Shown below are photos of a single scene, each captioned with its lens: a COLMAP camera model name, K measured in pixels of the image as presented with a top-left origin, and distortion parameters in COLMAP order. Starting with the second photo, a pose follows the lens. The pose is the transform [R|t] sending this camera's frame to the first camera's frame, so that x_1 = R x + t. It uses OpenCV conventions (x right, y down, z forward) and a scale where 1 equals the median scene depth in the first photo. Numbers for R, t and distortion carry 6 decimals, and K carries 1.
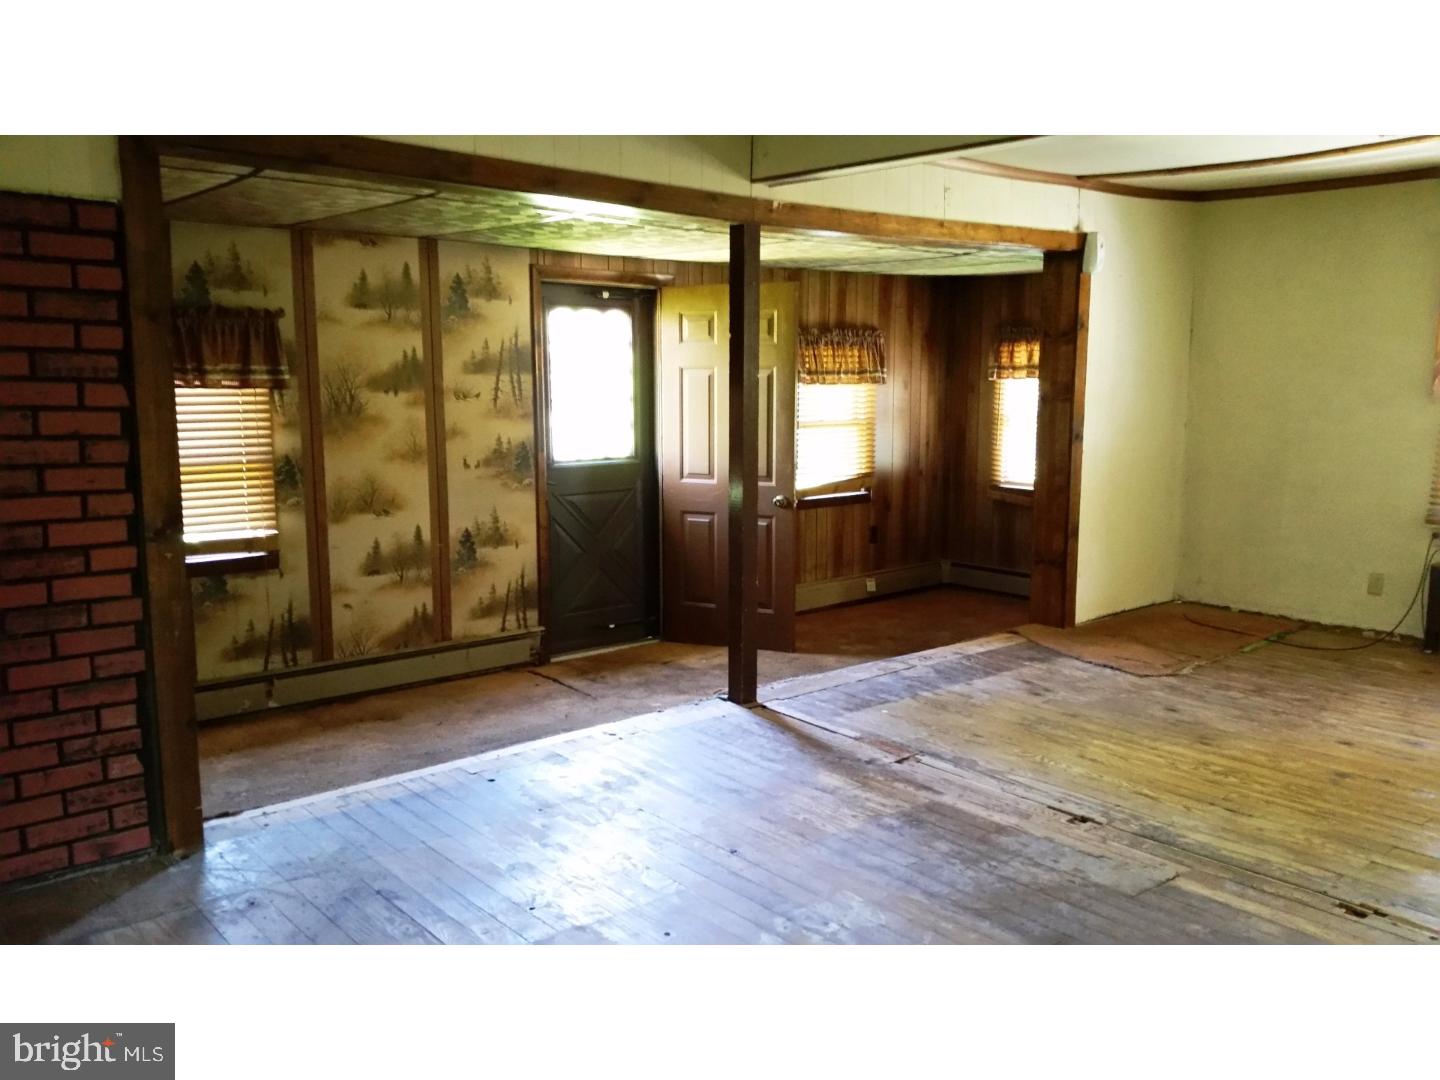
lens RADIAL K [[1177.8, 0, 720.0], [0, 1177.8, 540.0], [0, 0, 1]] dist [0.182415, -0.421853]
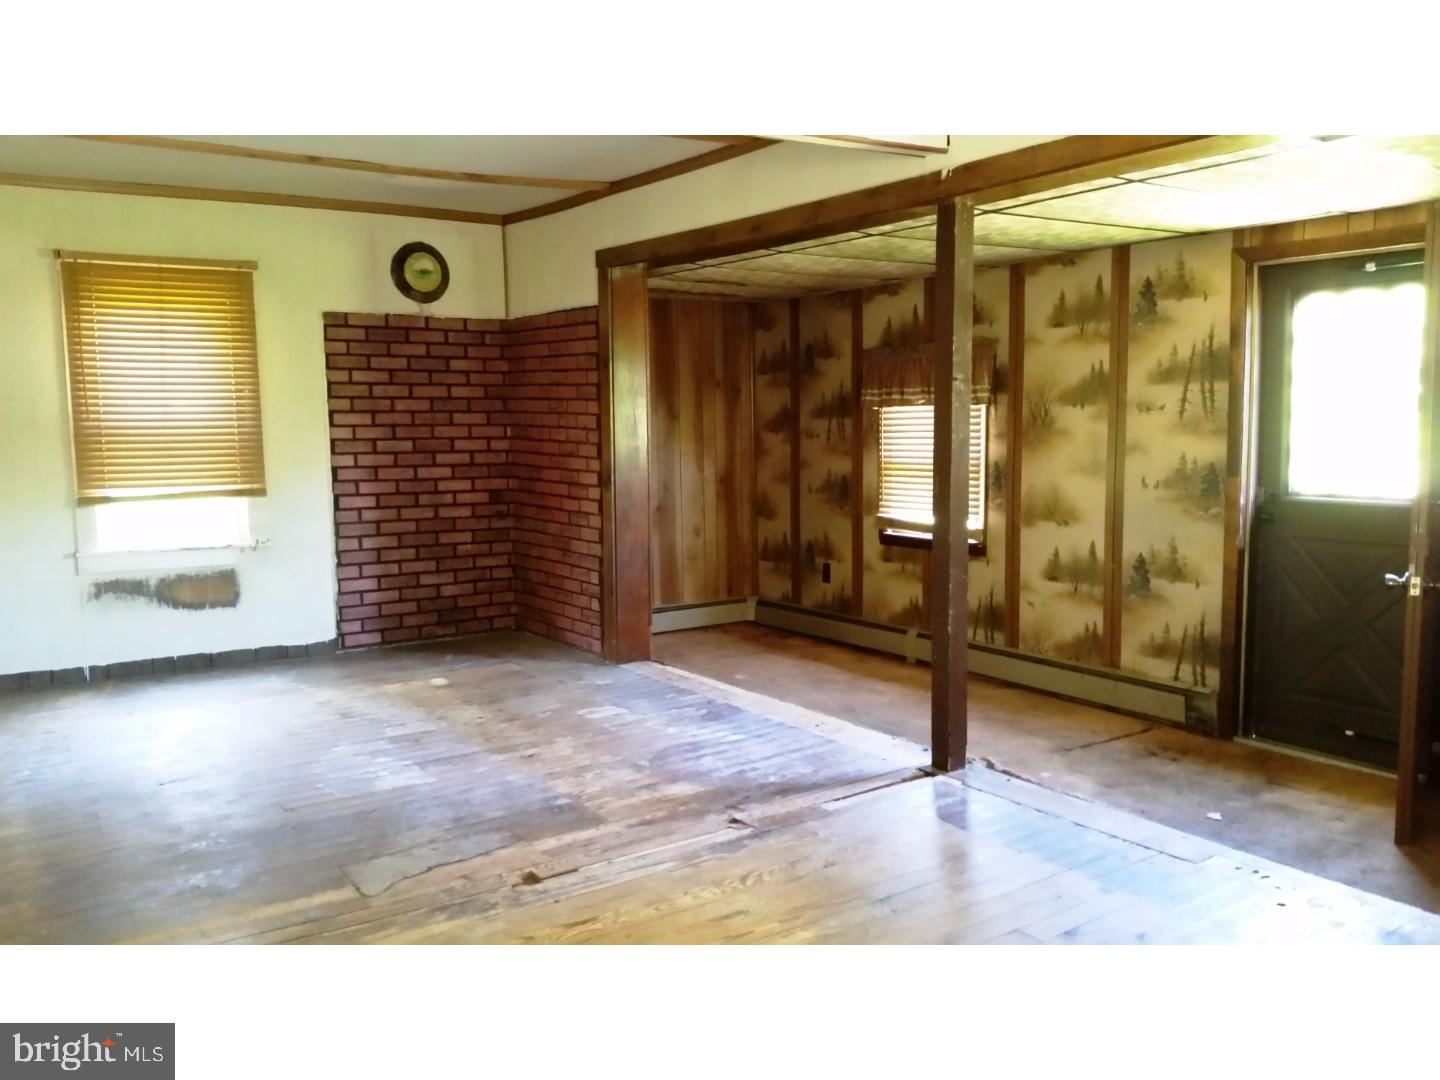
lens RADIAL K [[1177.8, 0, 720.0], [0, 1177.8, 540.0], [0, 0, 1]] dist [0.182415, -0.421853]
pose [[-0.127060, 0.099867, -0.986855, 0.774104], [-0.127429, 0.985031, 0.116089, -0.090201], [0.983676, 0.140504, -0.112432, 0.826355]]
